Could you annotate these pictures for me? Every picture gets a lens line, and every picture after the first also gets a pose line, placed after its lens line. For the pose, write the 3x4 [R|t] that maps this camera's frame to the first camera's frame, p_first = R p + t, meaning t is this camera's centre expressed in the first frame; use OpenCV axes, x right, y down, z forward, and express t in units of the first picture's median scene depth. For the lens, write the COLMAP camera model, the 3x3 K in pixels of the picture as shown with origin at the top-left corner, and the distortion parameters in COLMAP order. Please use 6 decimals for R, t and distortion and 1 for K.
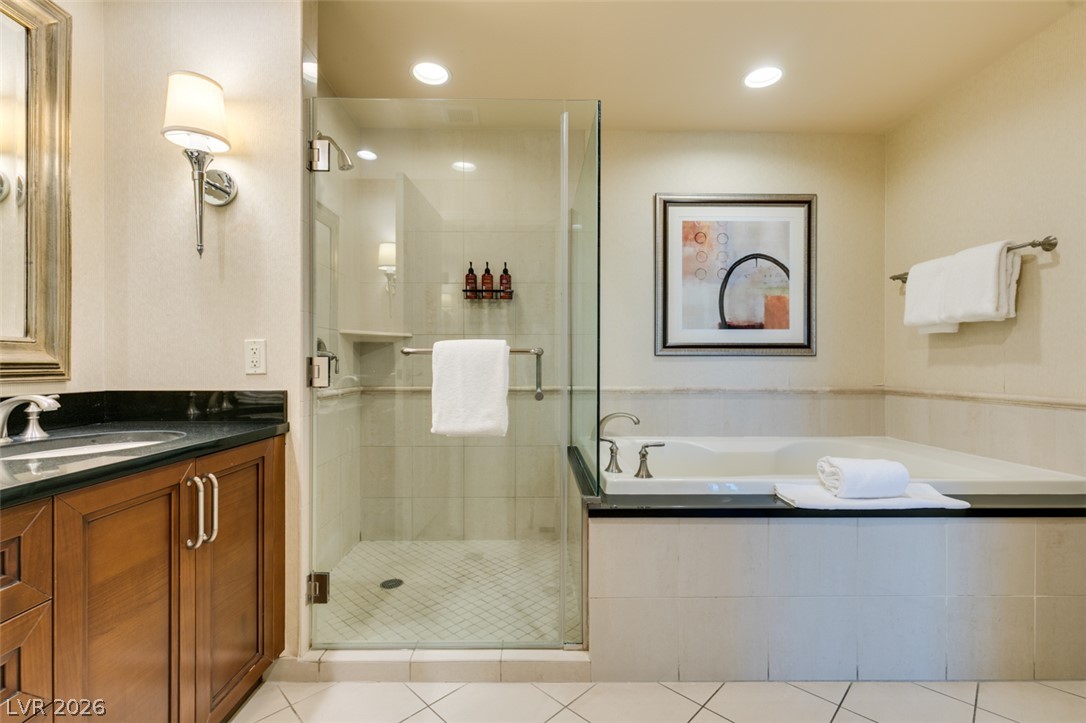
lens RADIAL K [[491.5, 0, 543.0], [0, 491.5, 361.5], [0, 0, 1]] dist [0.009040, -0.000431]
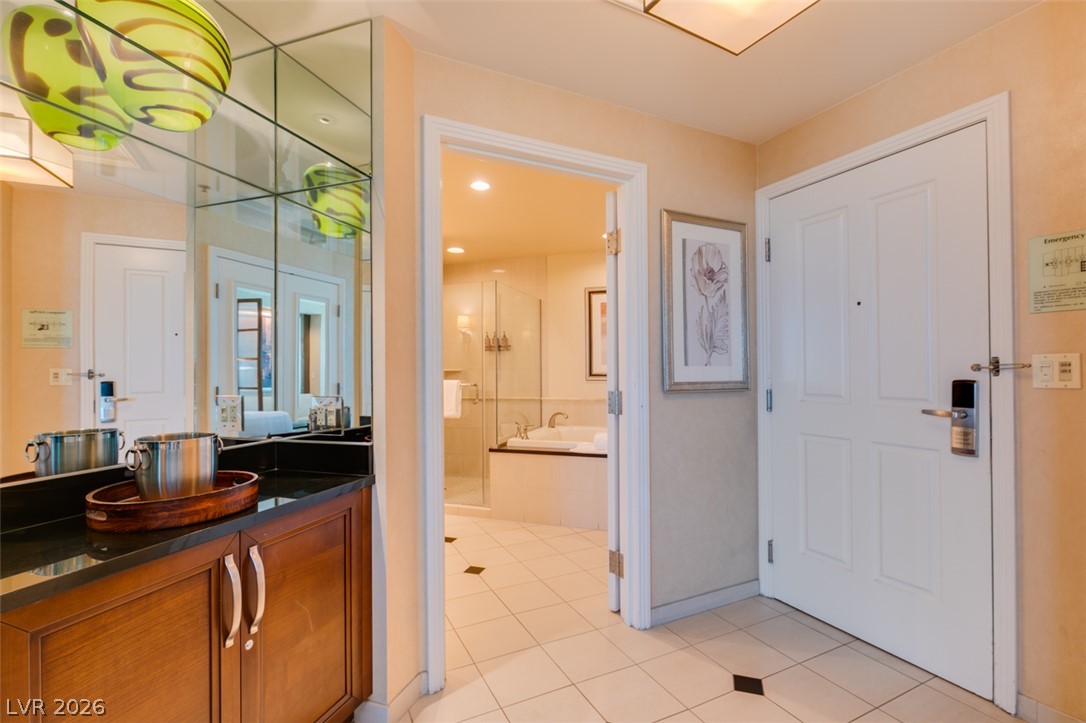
lens RADIAL K [[484.7, 0, 540.1], [0, 484.7, 365.5], [0, 0, 1]] dist [-0.002506, -0.000686]
pose [[0.941592, -0.015480, -0.336401, 0.958832], [0.013191, 0.999872, -0.009088, -0.073775], [0.336499, 0.004119, 0.941675, -0.991344]]
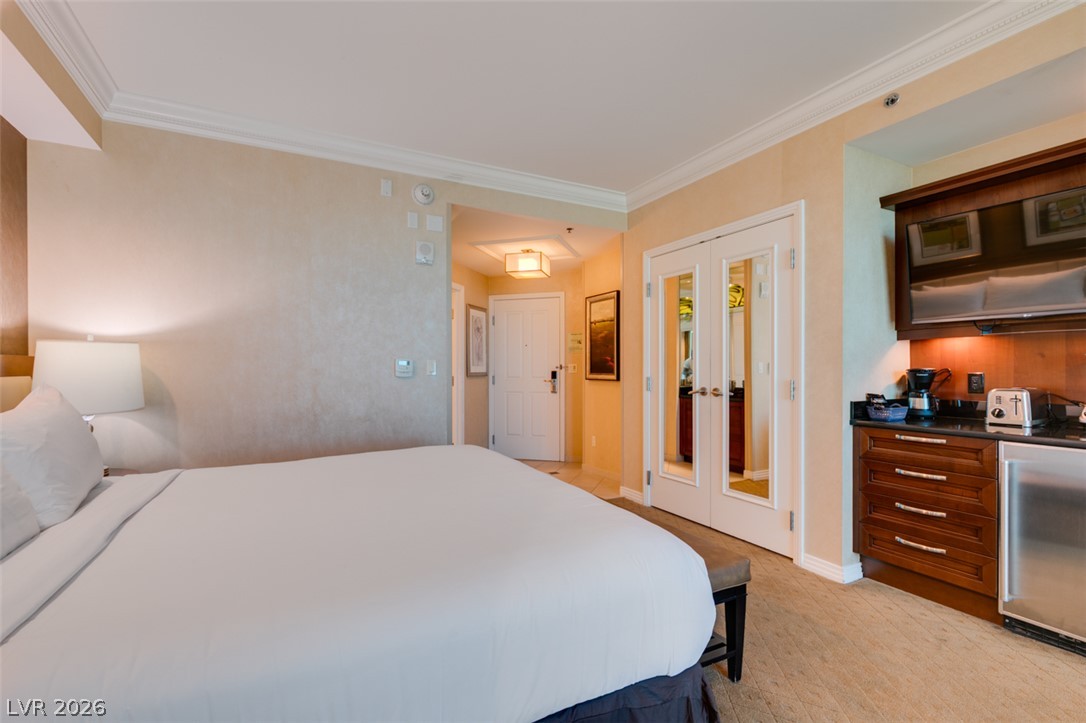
lens RADIAL K [[484.7, 0, 540.1], [0, 484.7, 365.5], [0, 0, 1]] dist [-0.002506, -0.000686]
pose [[0.893090, -0.004533, 0.449855, -0.092442], [0.005495, 0.999985, -0.000835, -0.077494], [-0.449845, 0.003217, 0.893101, -2.633902]]
